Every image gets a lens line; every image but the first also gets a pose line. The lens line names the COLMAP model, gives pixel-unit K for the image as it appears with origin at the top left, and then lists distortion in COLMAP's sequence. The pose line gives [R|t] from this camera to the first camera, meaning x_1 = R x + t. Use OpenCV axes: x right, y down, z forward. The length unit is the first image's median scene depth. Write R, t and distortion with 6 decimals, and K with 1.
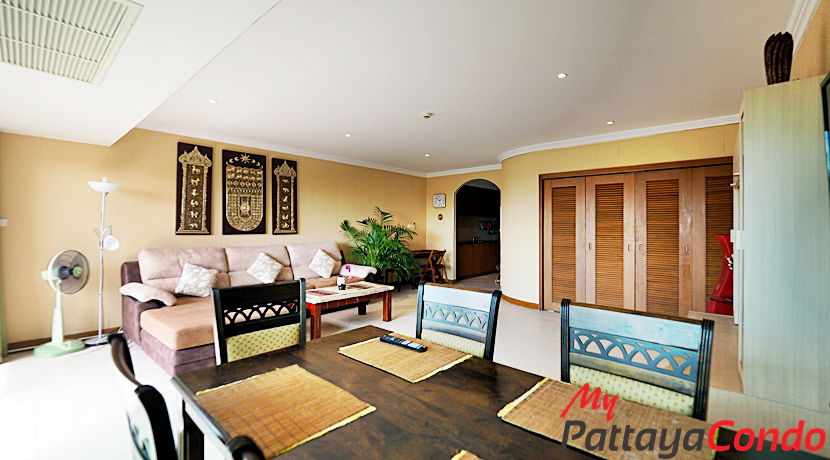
lens RADIAL K [[350.2, 0, 415.0], [0, 350.2, 230.0], [0, 0, 1]] dist [-0.000994, 0.000022]
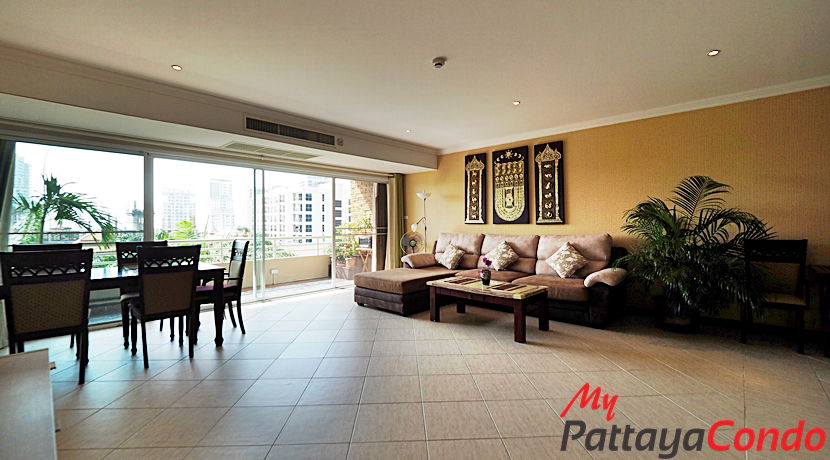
lens RADIAL K [[350.2, 0, 415.0], [0, 350.2, 230.0], [0, 0, 1]] dist [-0.000994, 0.000022]
pose [[-0.037679, 0.015754, -0.999166, 0.614919], [-0.002440, 0.999871, 0.015857, 0.014909], [0.999287, 0.003035, -0.037636, 0.748004]]
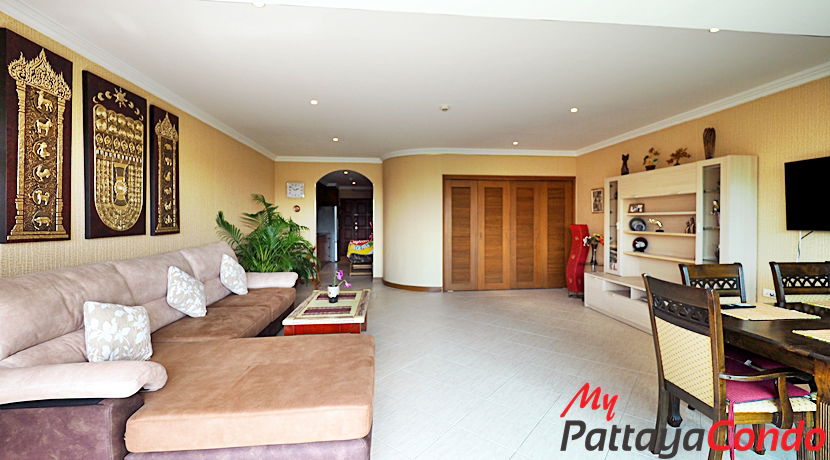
lens RADIAL K [[350.2, 0, 415.0], [0, 350.2, 230.0], [0, 0, 1]] dist [-0.000994, 0.000022]
pose [[0.684422, -0.025428, 0.728643, -0.570082], [0.006598, 0.999567, 0.028684, -0.010491], [-0.729057, -0.014825, 0.684293, 0.290311]]
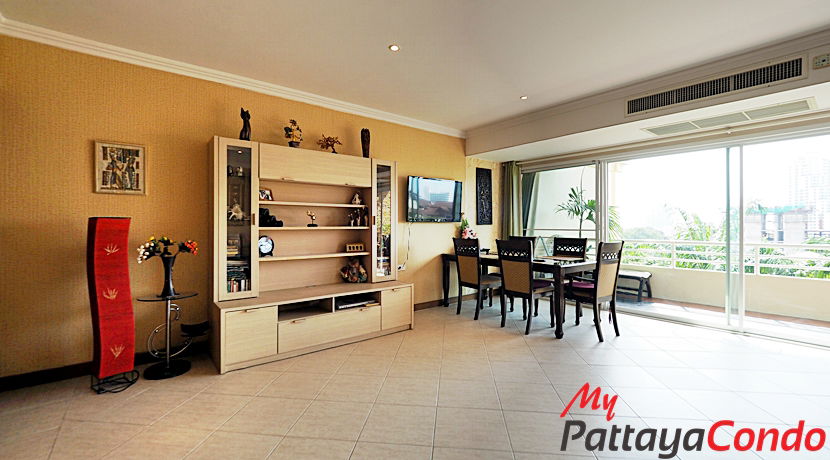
lens RADIAL K [[350.2, 0, 415.0], [0, 350.2, 230.0], [0, 0, 1]] dist [-0.000994, 0.000022]
pose [[-0.986703, -0.001581, 0.162527, 0.132589], [0.000498, 0.999919, 0.012749, 0.020477], [-0.162533, 0.012660, -0.986622, 1.099984]]
